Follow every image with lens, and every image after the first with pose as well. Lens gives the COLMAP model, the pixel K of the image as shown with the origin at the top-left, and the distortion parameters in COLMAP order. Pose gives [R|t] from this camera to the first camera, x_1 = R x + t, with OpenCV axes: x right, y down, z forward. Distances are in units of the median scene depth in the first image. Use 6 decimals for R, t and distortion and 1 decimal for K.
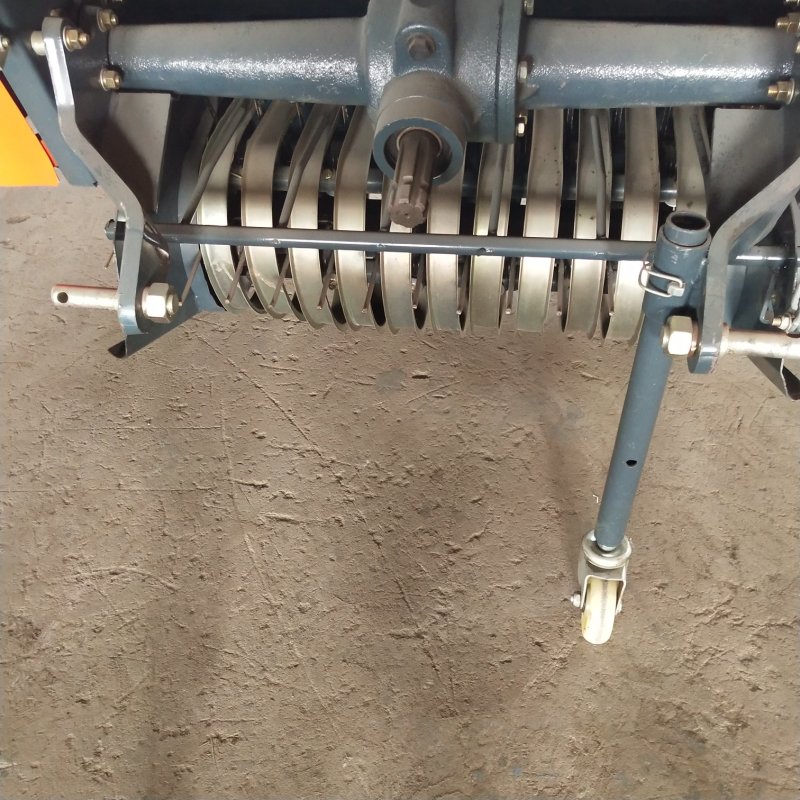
lens RADIAL K [[771.2, 0, 400.0], [0, 771.2, 400.0], [0, 0, 1]] dist [0.093155, -0.010642]
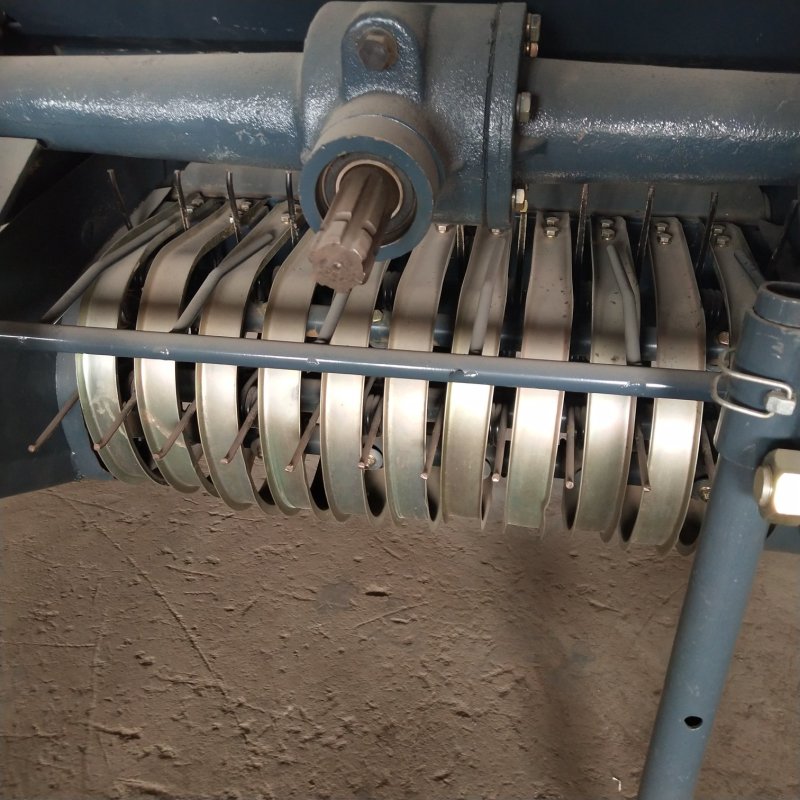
lens RADIAL K [[837.6, 0, 400.0], [0, 837.6, 400.0], [0, 0, 1]] dist [-0.004418, 0.059232]
pose [[0.997711, 0.065525, 0.016689, 0.027591], [-0.058009, 0.956278, -0.286649, 0.026065], [-0.034742, 0.285025, 0.957890, 0.197385]]
